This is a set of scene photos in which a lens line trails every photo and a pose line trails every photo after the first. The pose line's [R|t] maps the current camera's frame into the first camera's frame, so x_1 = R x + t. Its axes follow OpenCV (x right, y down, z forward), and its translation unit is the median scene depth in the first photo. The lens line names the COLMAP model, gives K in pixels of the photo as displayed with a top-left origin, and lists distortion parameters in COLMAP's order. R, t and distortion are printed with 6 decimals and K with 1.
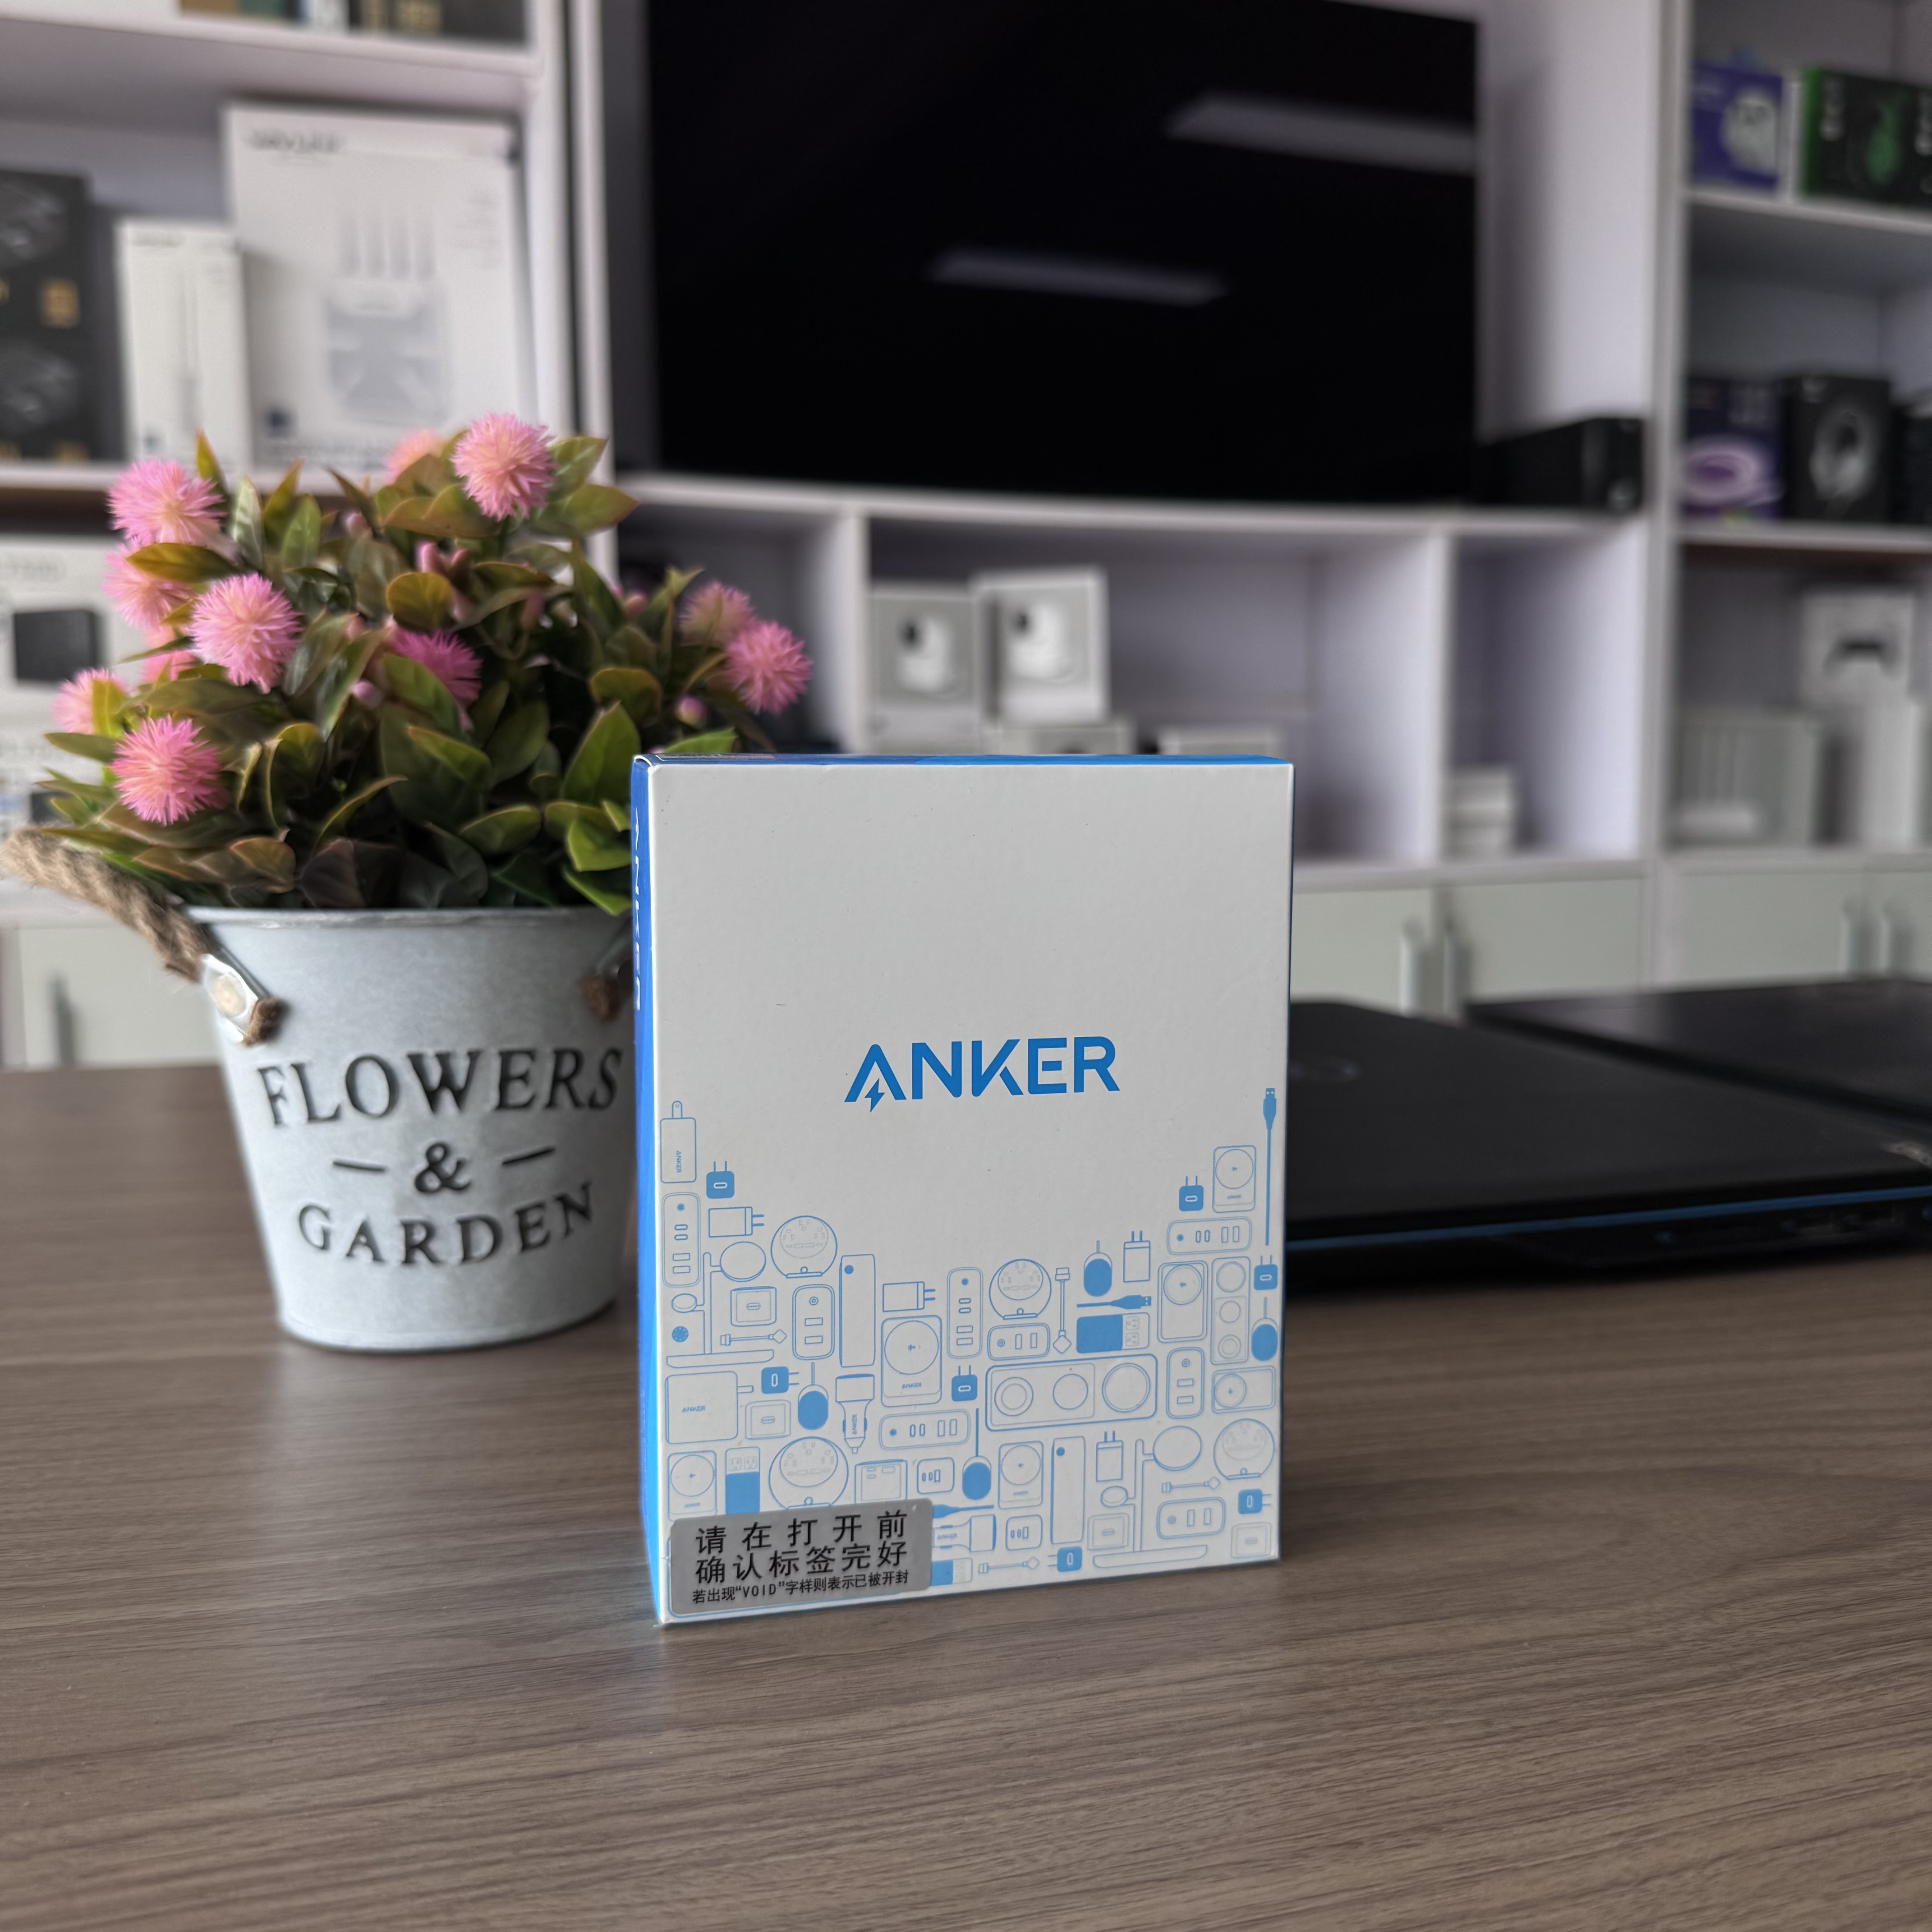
lens RADIAL K [[1930.2, 0, 963.7], [0, 1930.2, 965.2], [0, 0, 1]] dist [-0.042640, 0.017973]
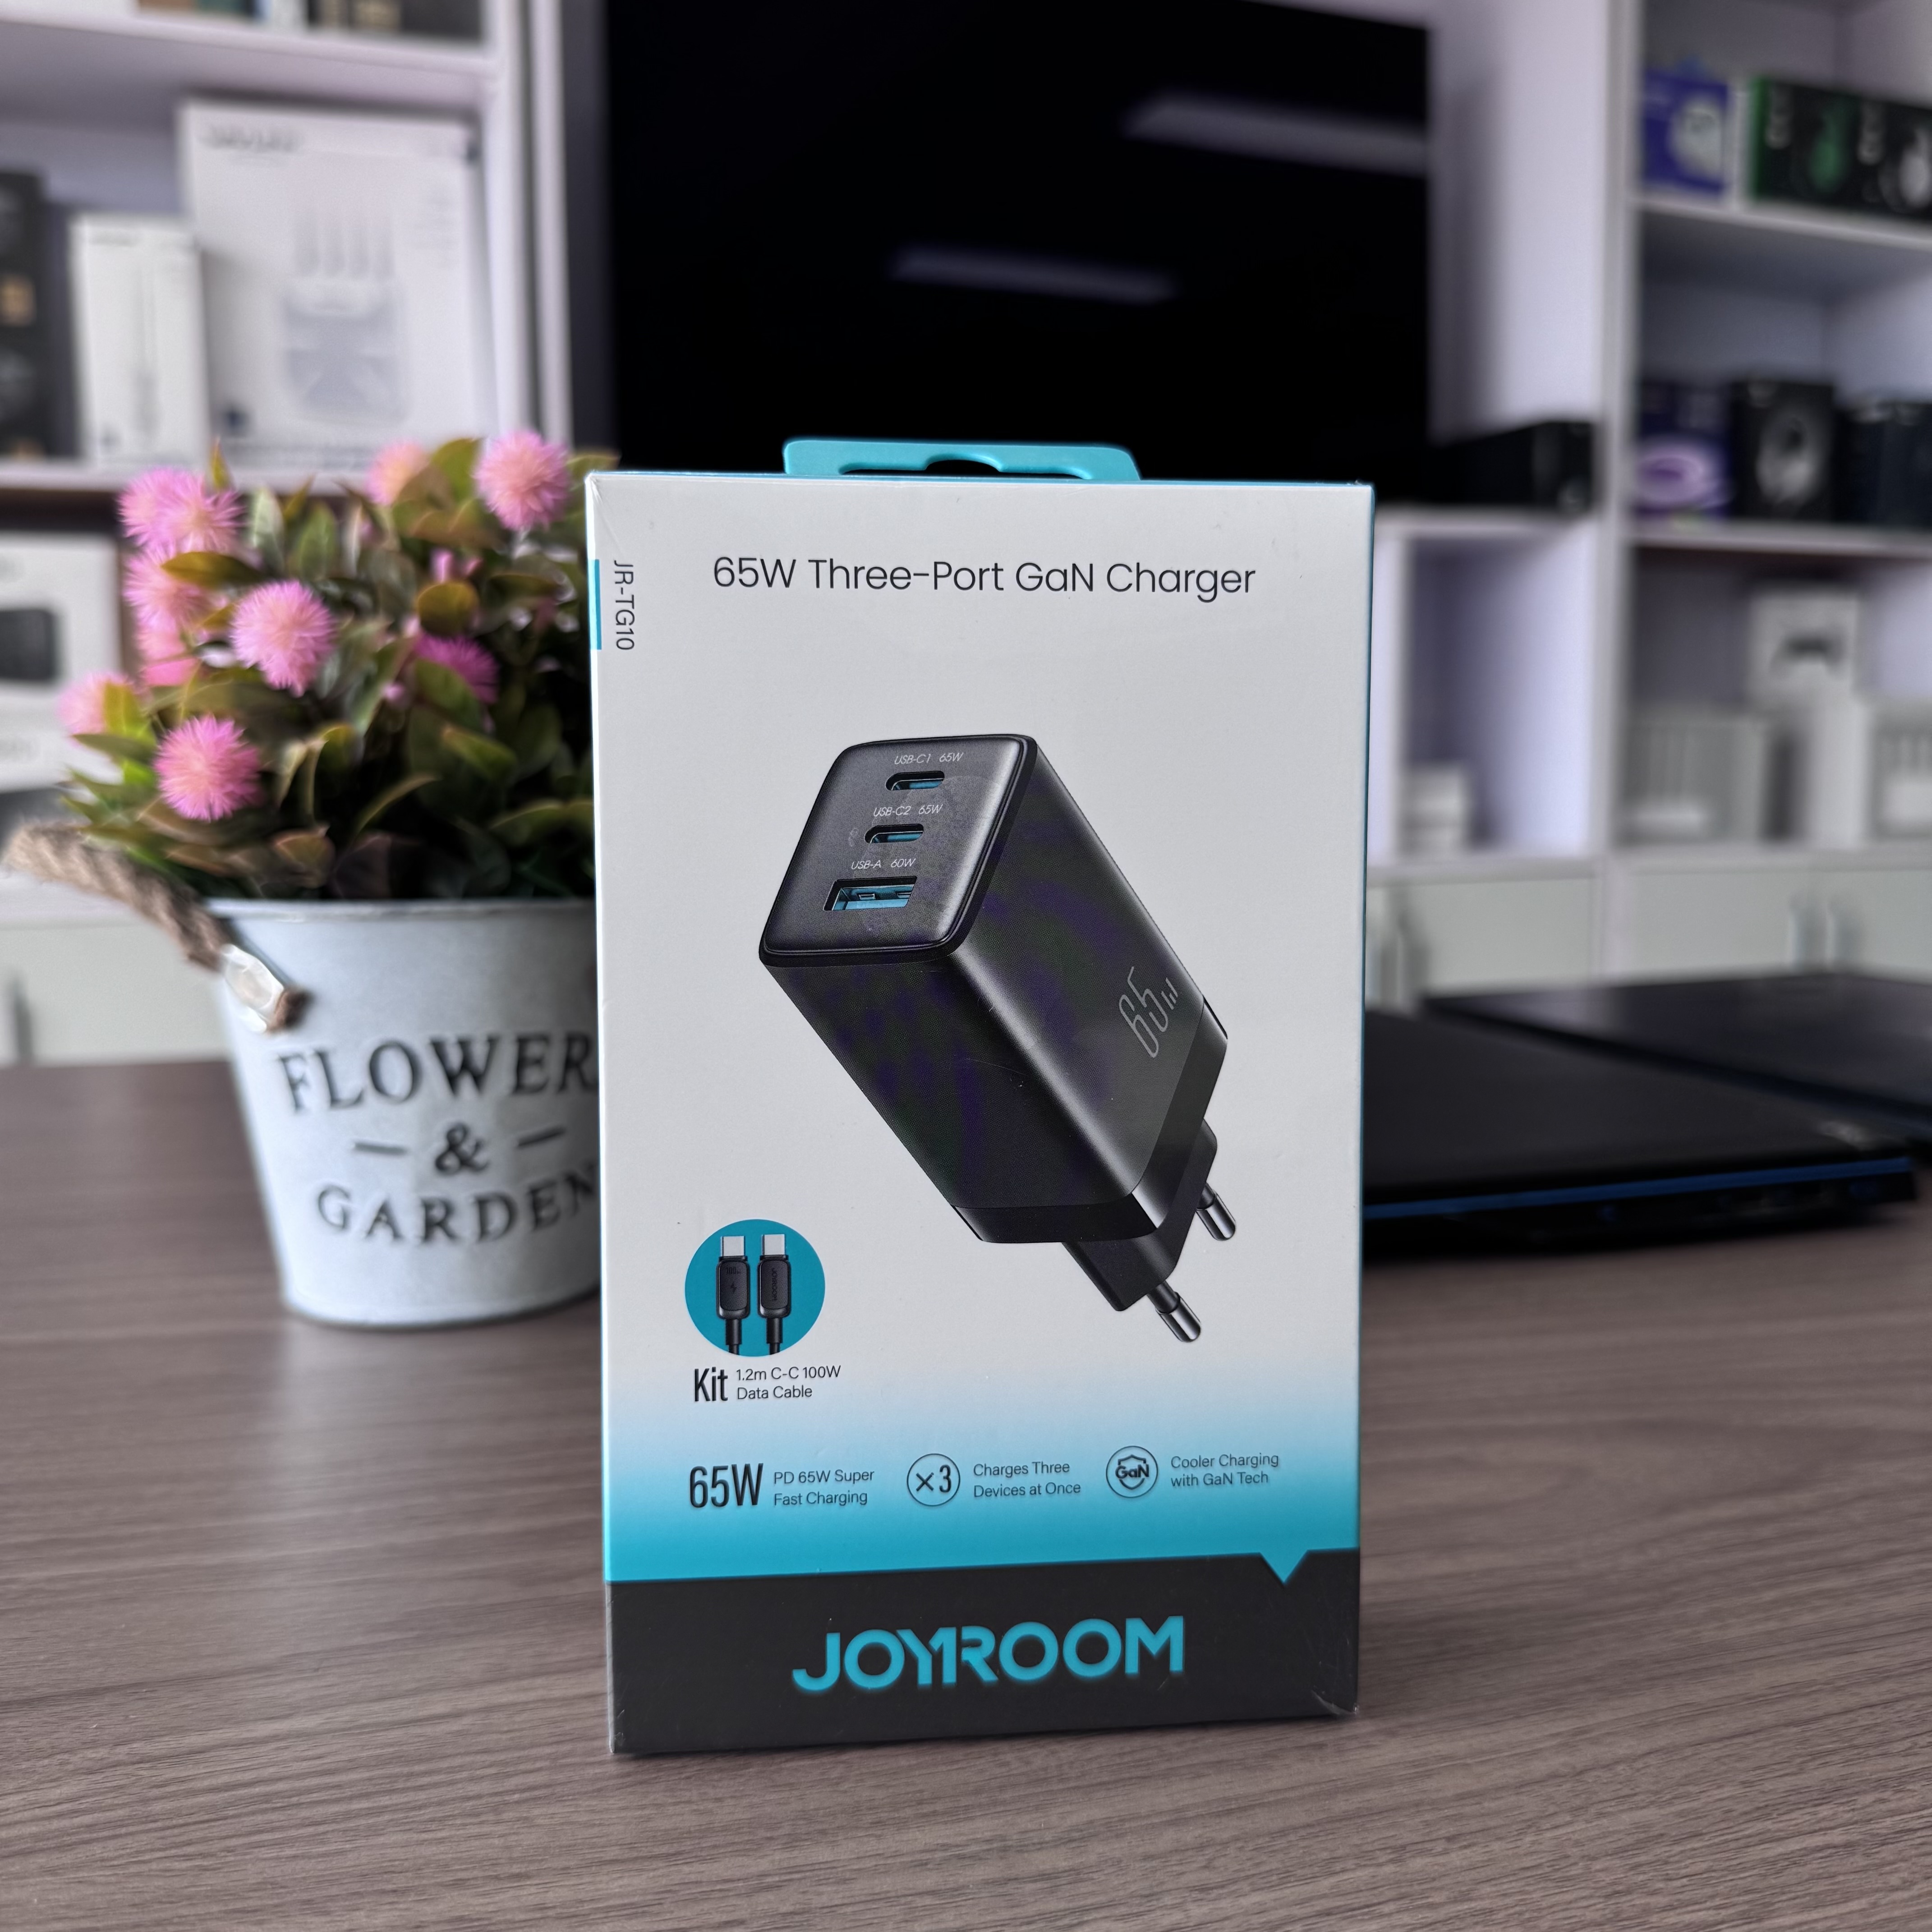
lens RADIAL K [[1937.8, 0, 963.8], [0, 1937.8, 972.5], [0, 0, 1]] dist [-0.036691, 0.000013]
pose [[0.999717, -0.002098, 0.023685, -0.023136], [0.002000, 0.999989, 0.004167, 0.009042], [-0.023694, -0.004118, 0.999711, -0.091844]]
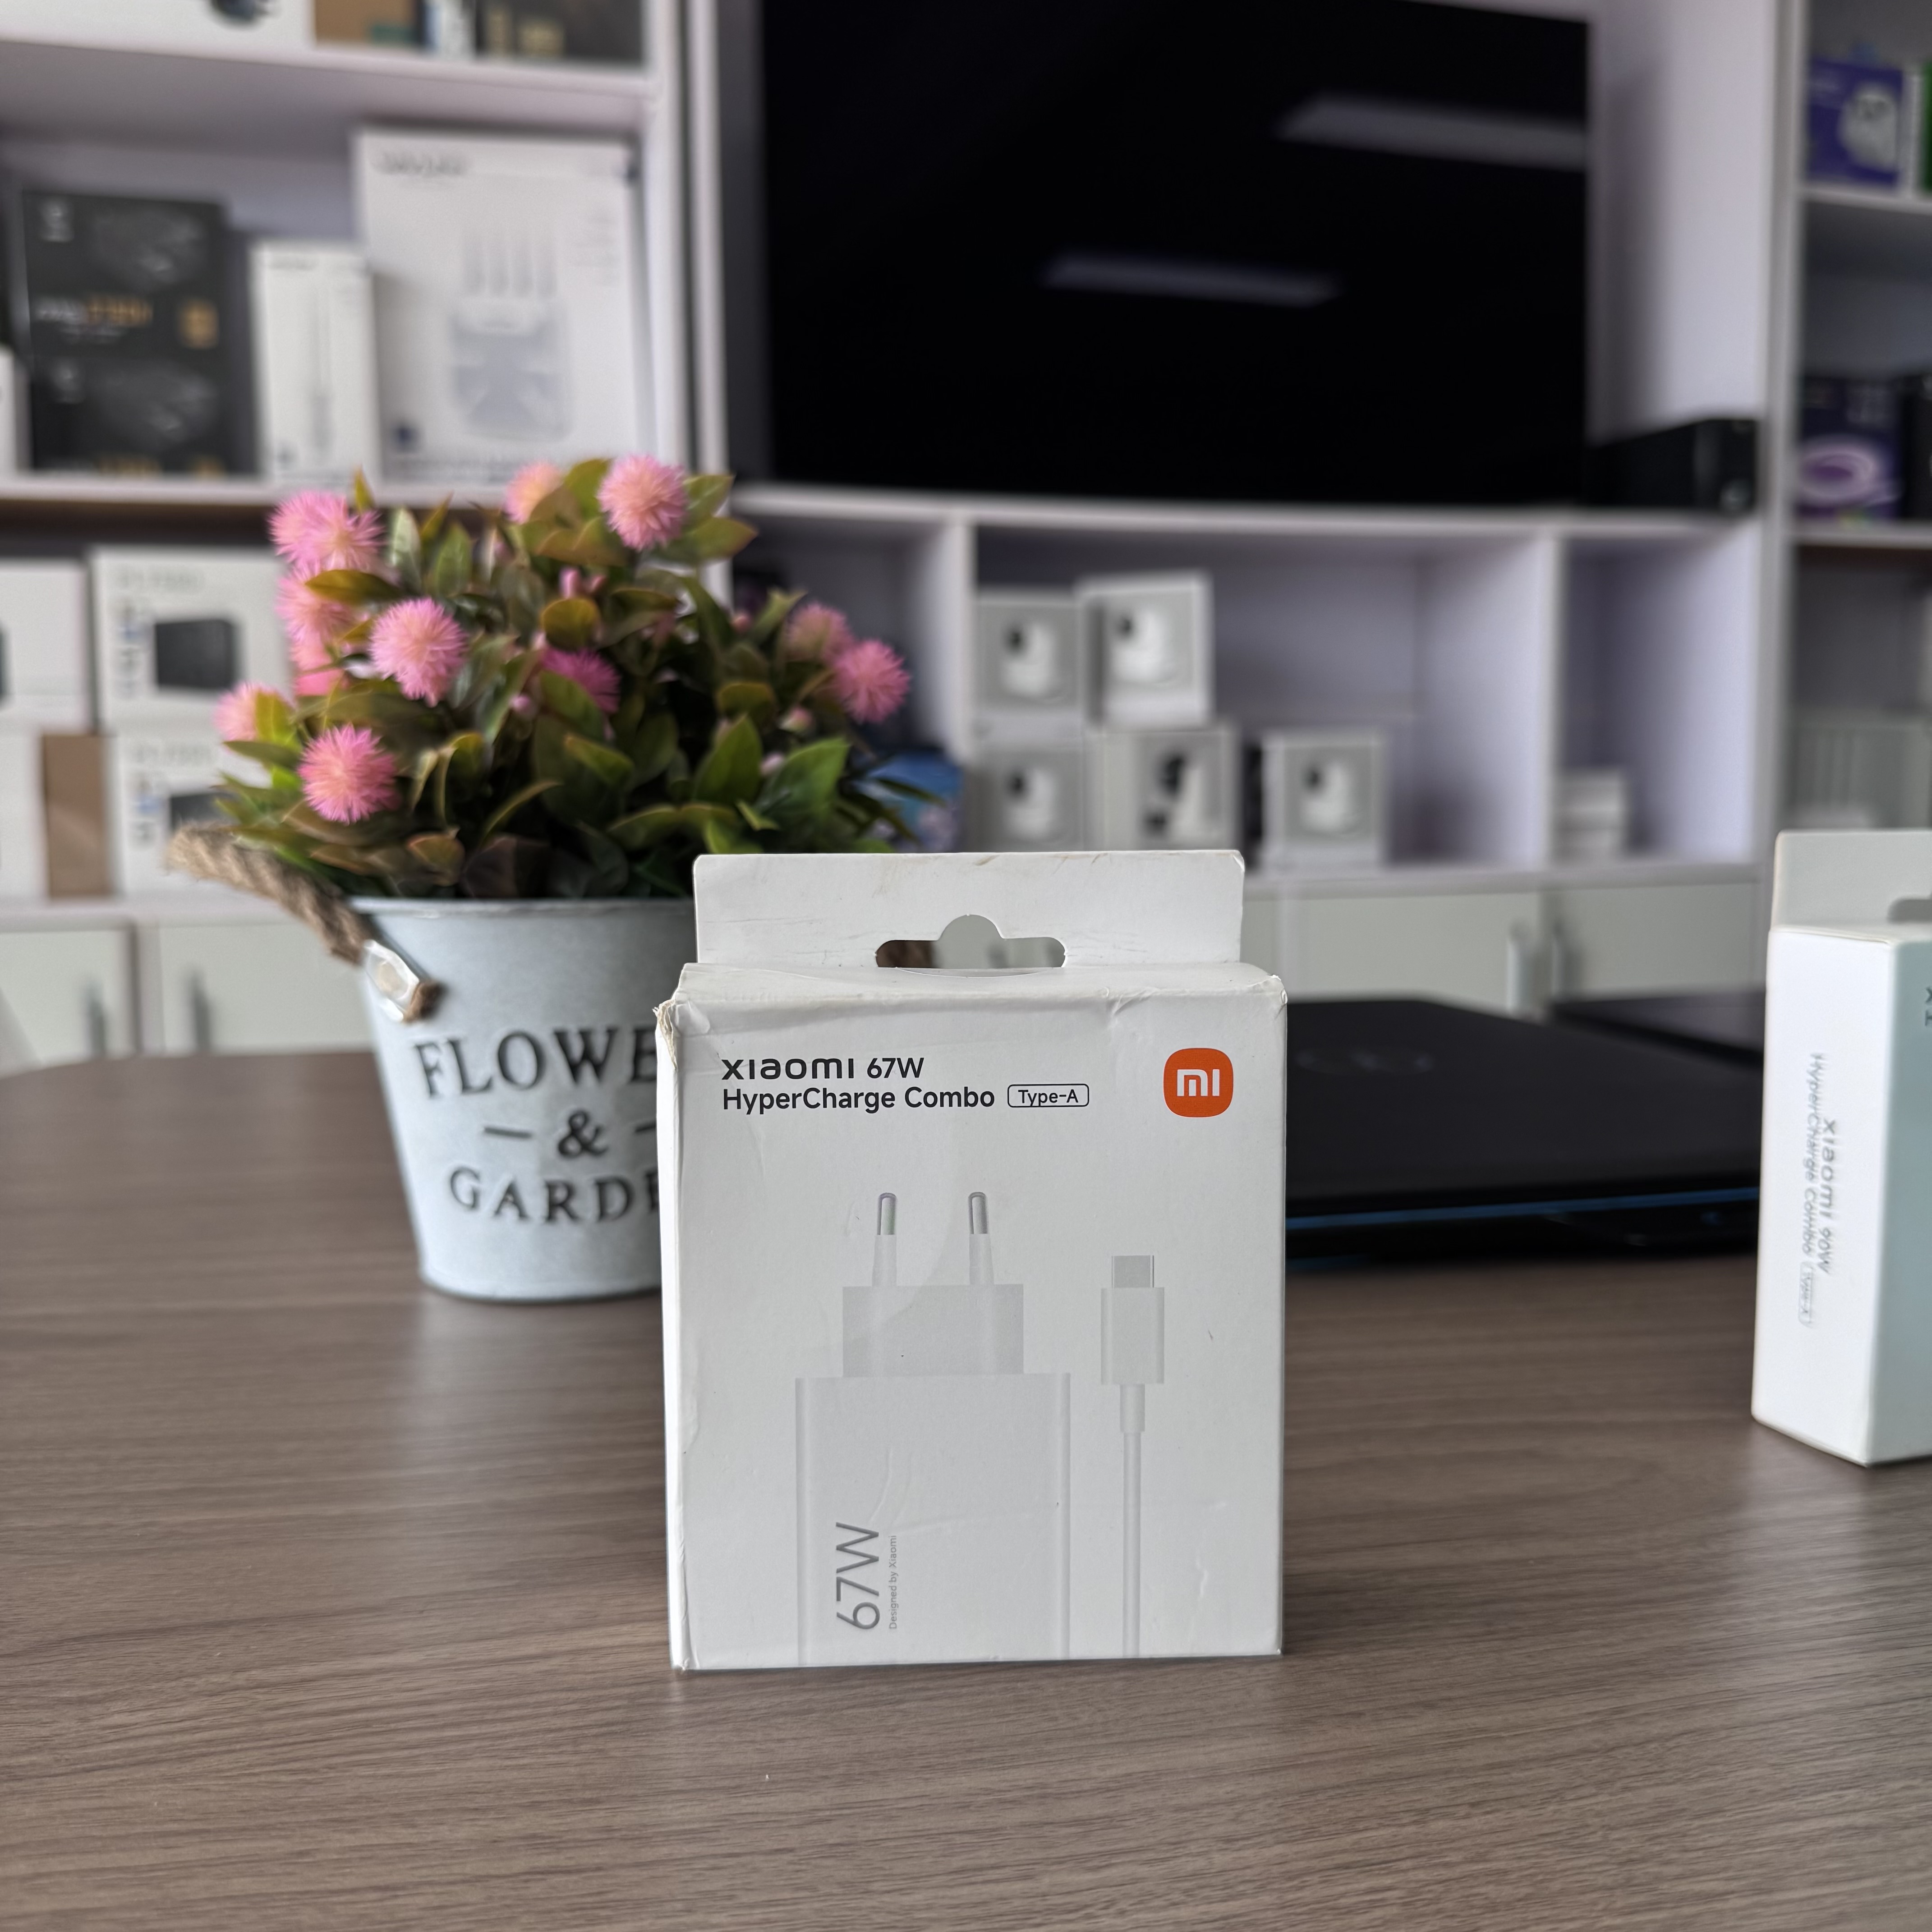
lens RADIAL K [[1929.2, 0, 960.0], [0, 1929.2, 965.8], [0, 0, 1]] dist [-0.013072, -0.039904]
pose [[0.998246, 0.005532, -0.058940, 0.029913], [-0.005605, 0.999984, -0.001067, 0.013940], [0.058934, 0.001395, 0.998261, -0.147550]]
